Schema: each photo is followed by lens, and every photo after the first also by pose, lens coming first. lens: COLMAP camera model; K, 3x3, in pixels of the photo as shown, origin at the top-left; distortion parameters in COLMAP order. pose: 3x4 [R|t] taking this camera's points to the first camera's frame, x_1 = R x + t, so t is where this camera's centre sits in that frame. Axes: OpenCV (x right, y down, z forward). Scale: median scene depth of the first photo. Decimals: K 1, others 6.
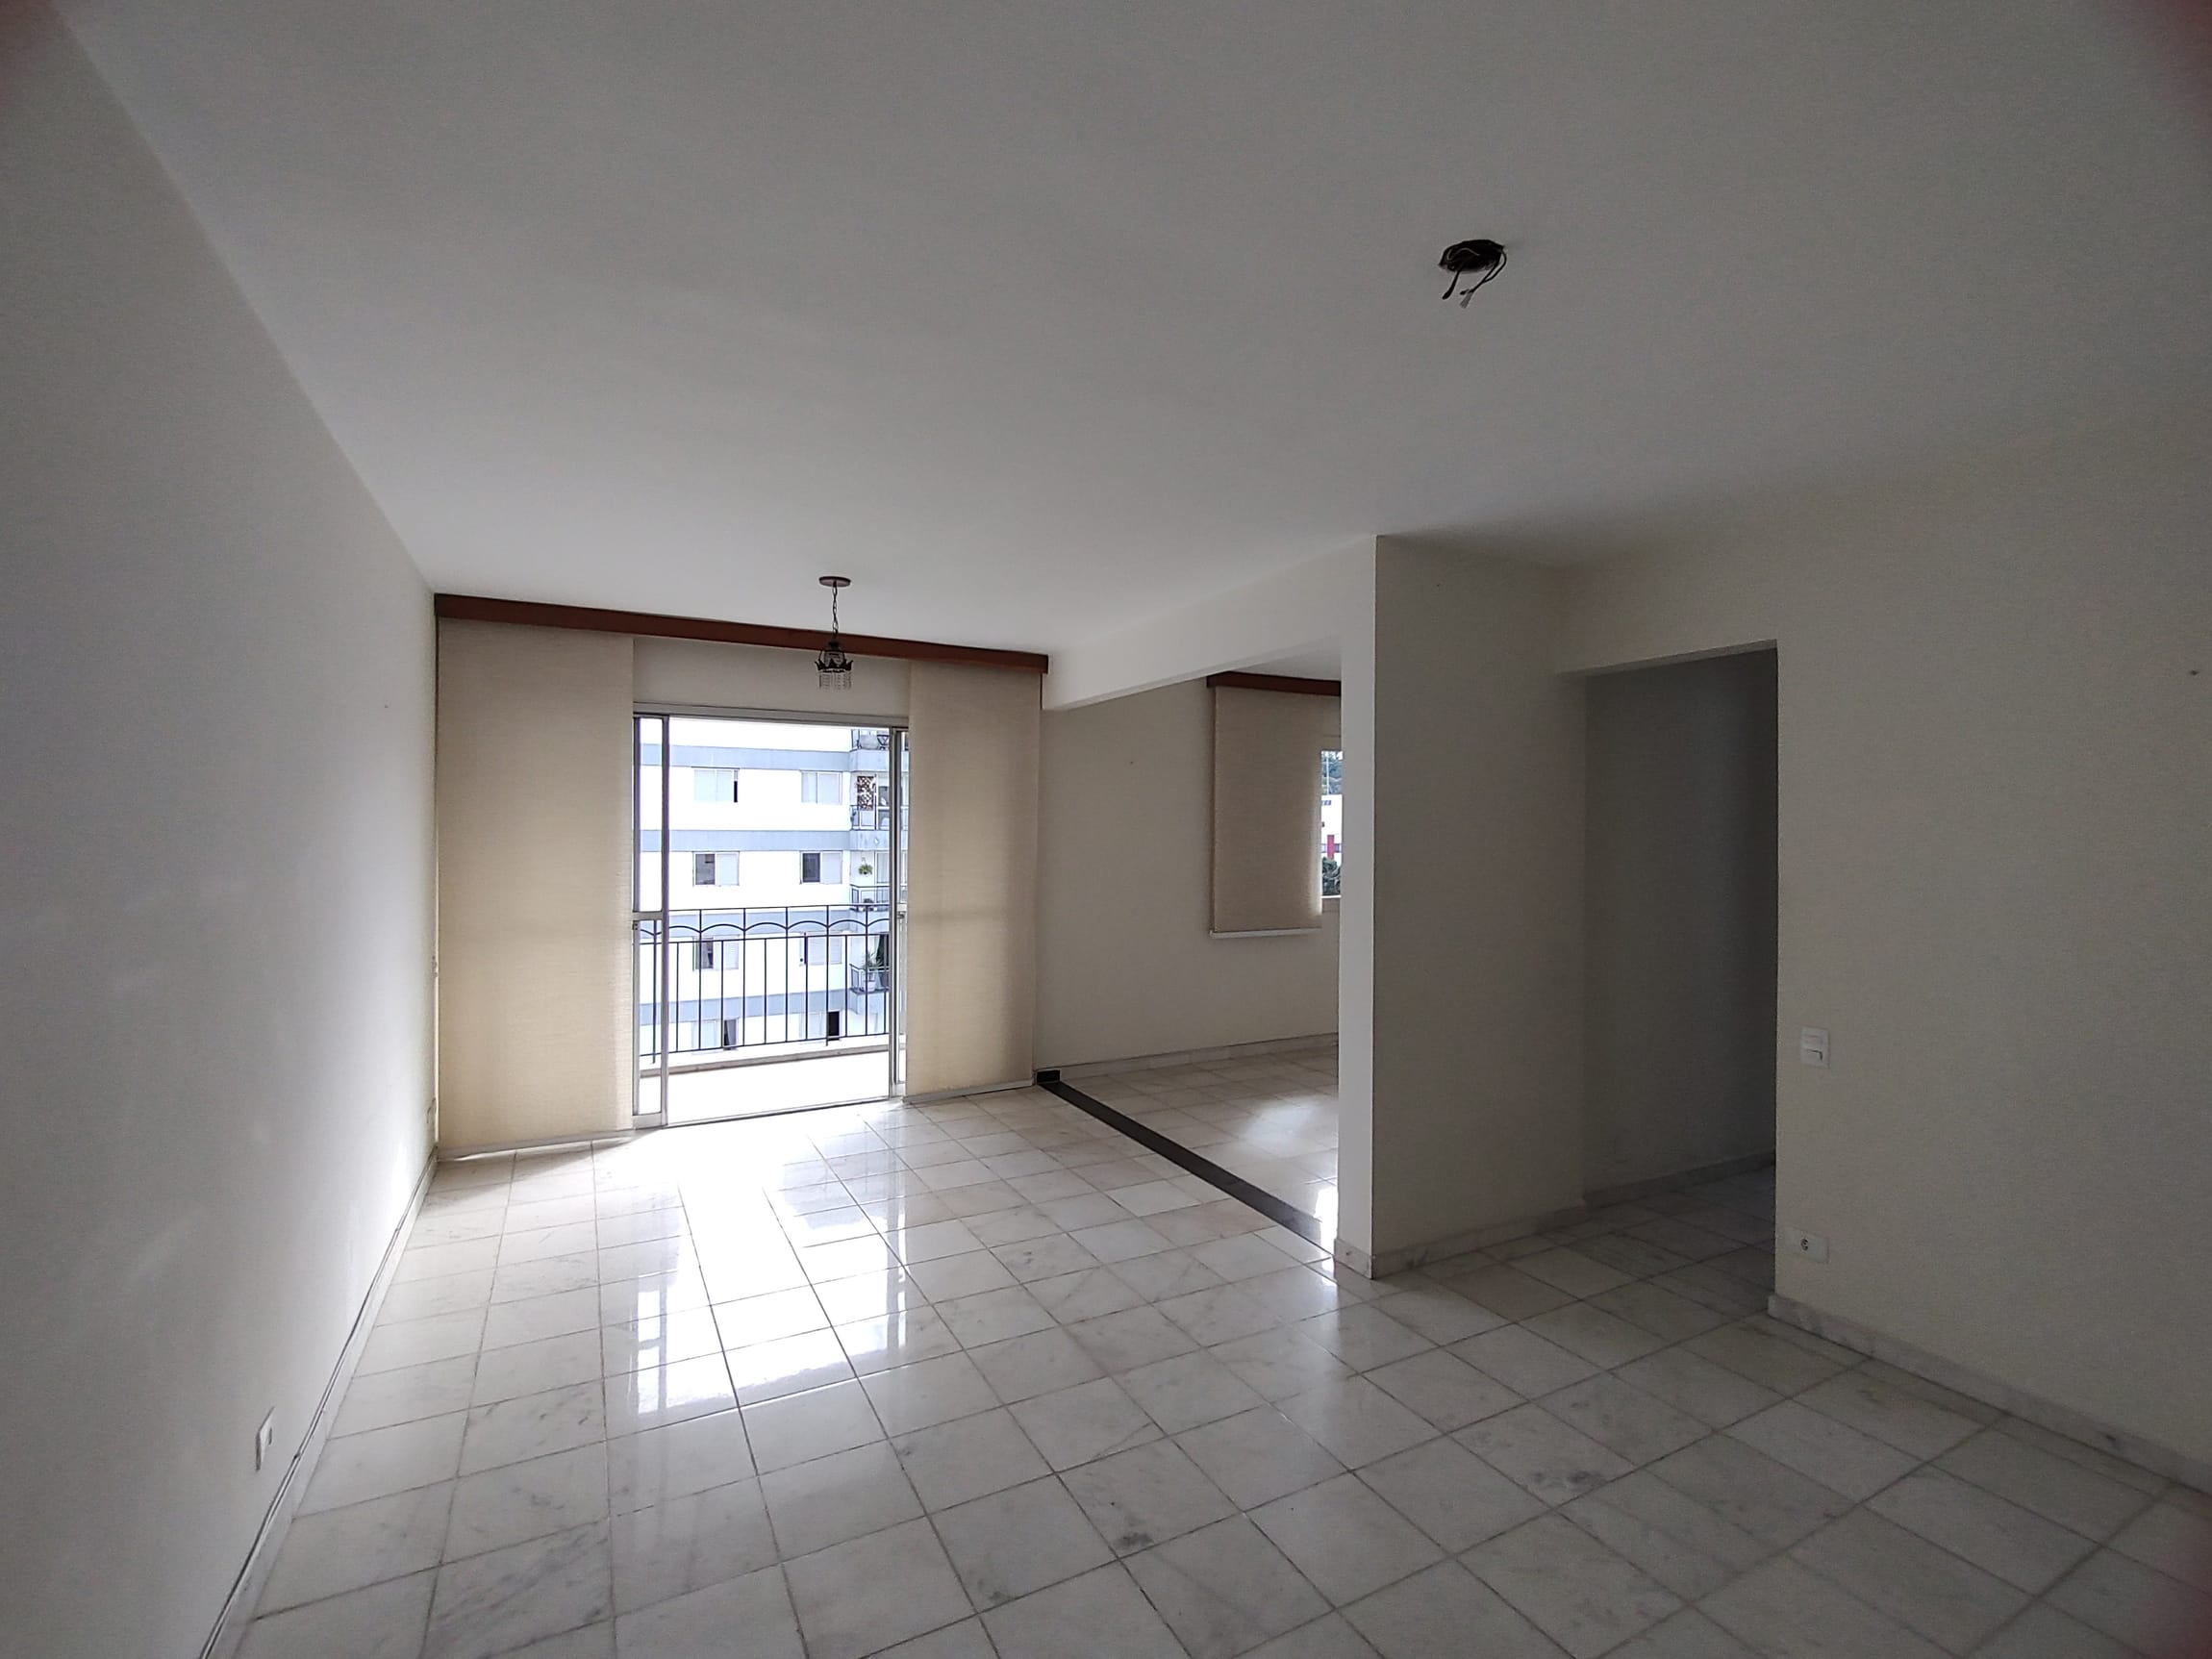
lens RADIAL K [[1010.4, 0, 1089.6], [0, 1010.4, 837.7], [0, 0, 1]] dist [0.005321, -0.000867]
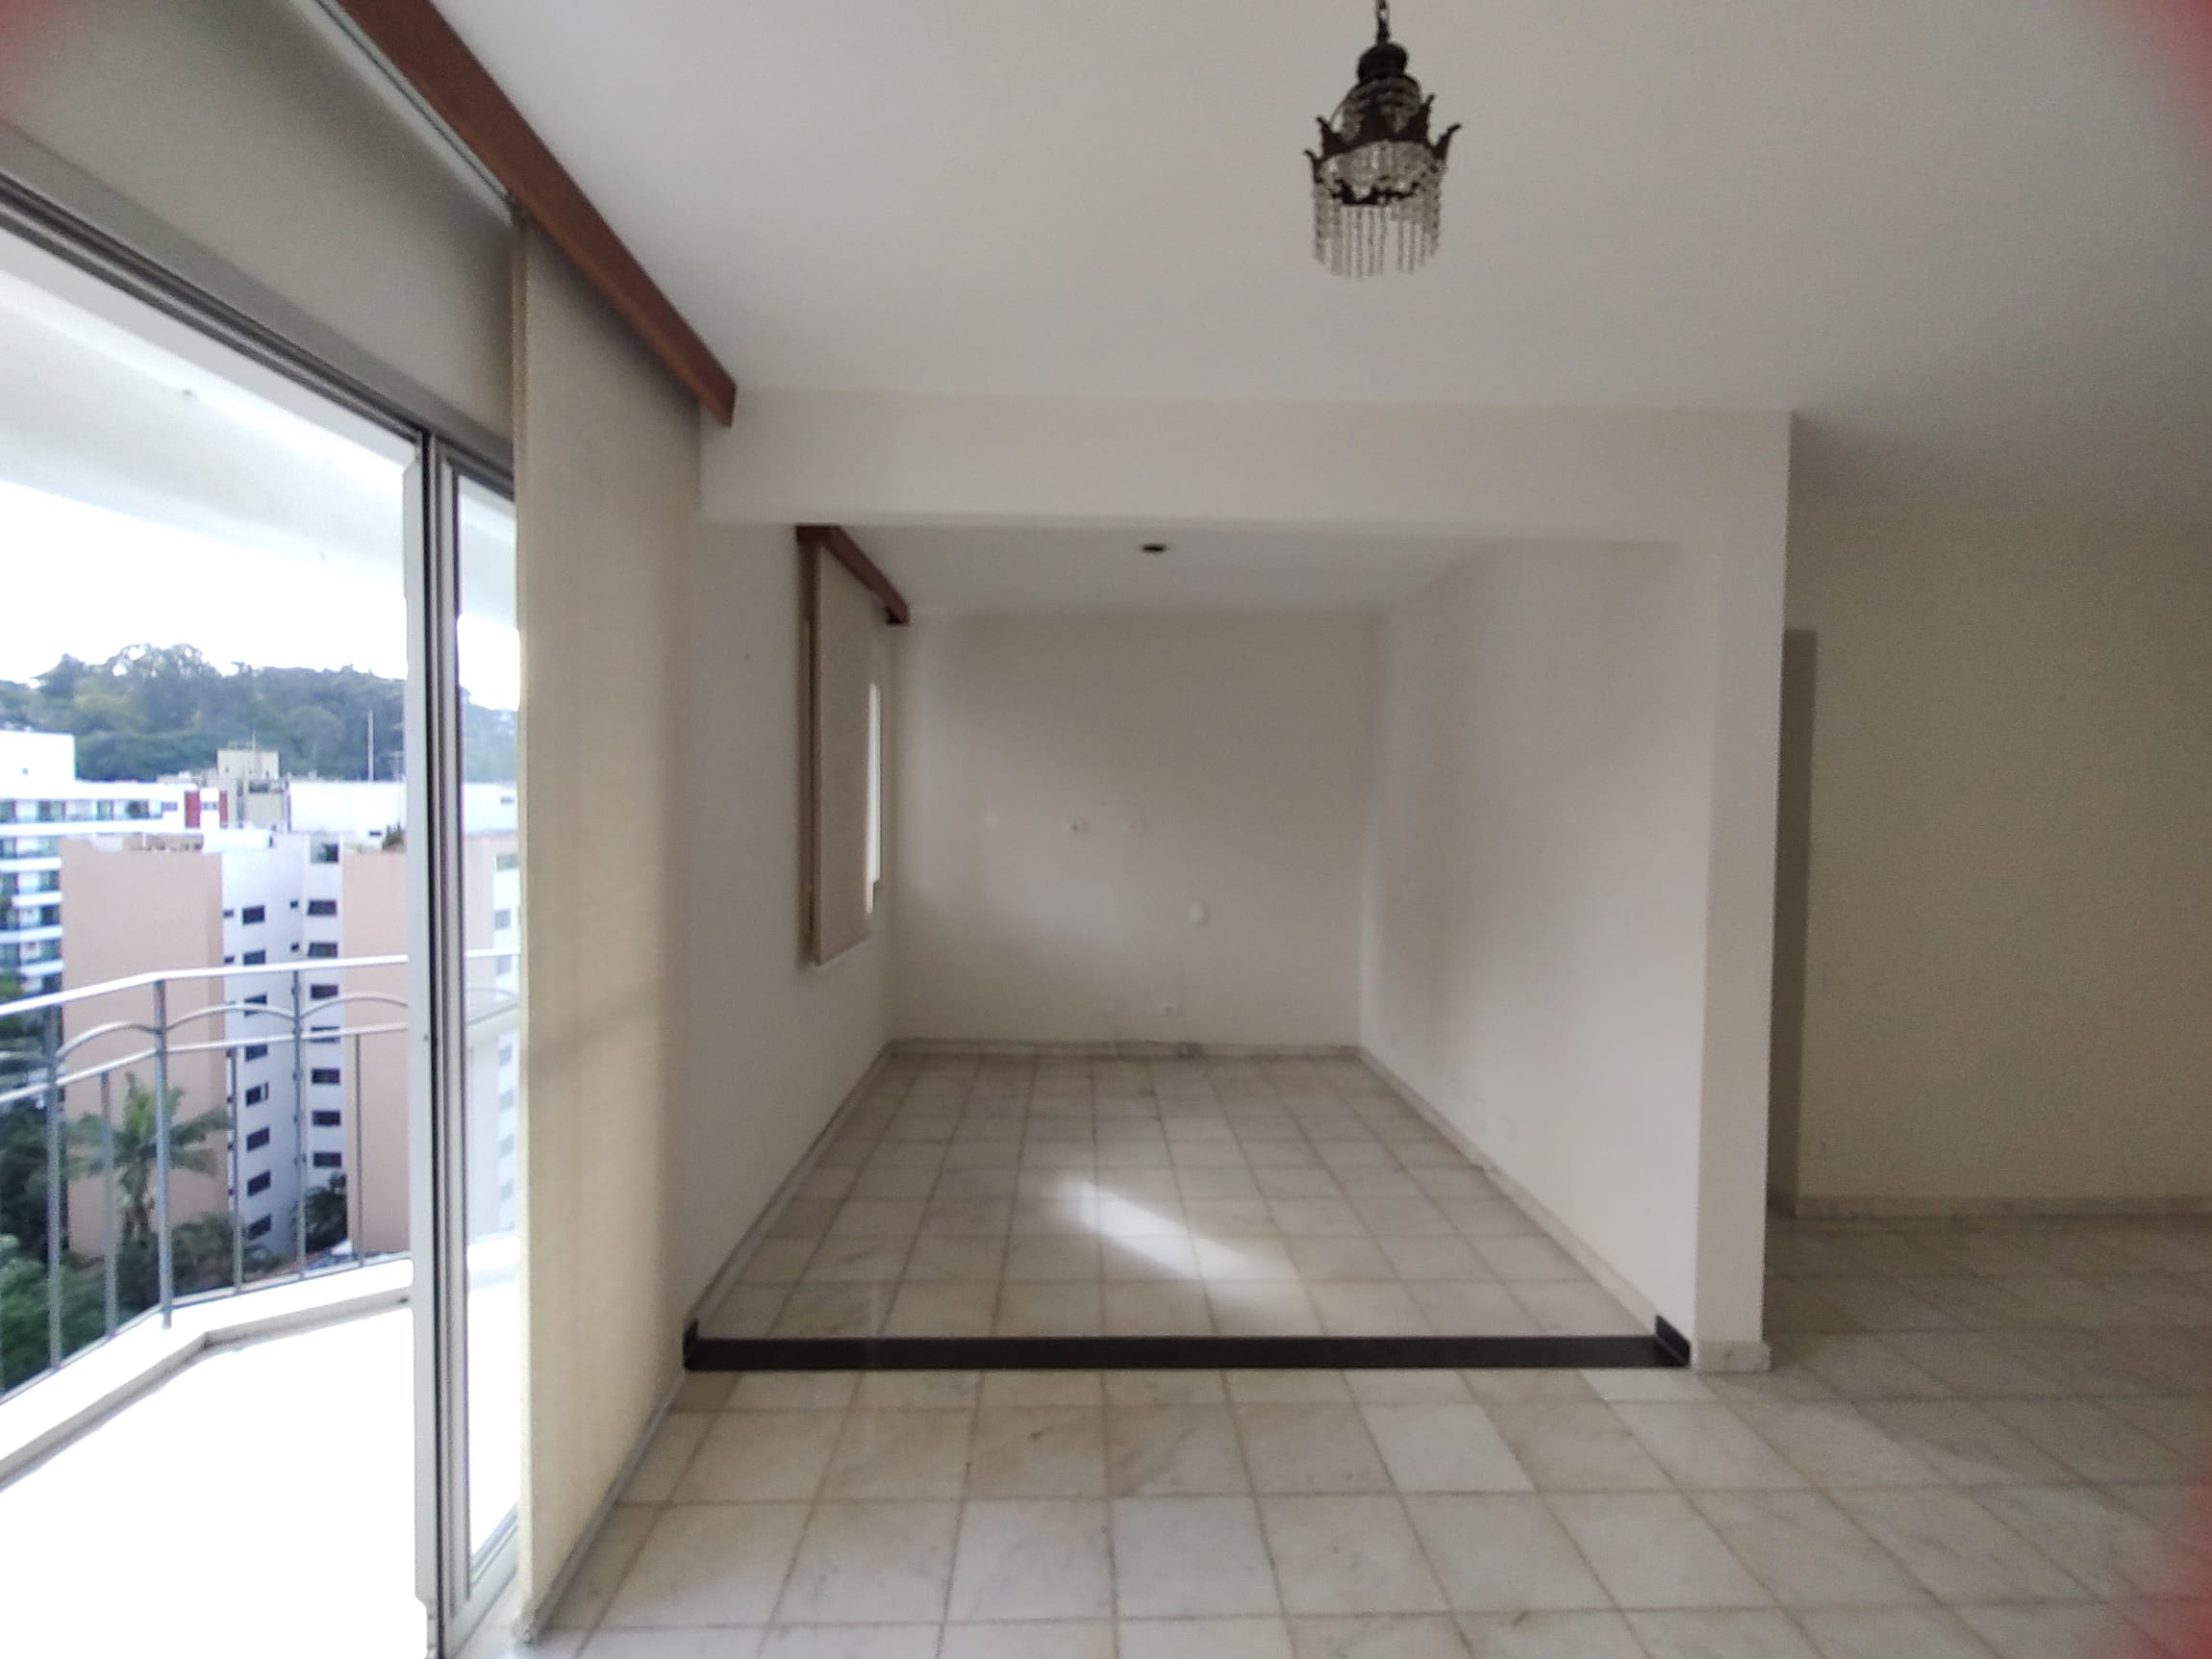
lens RADIAL K [[1010.4, 0, 1100.1], [0, 1010.4, 820.6], [0, 0, 1]] dist [0.005321, -0.000867]
pose [[0.418361, -0.027932, 0.907851, -0.366248], [-0.001855, 0.999499, 0.031606, -0.007892], [-0.908279, -0.014907, 0.418099, 0.657831]]
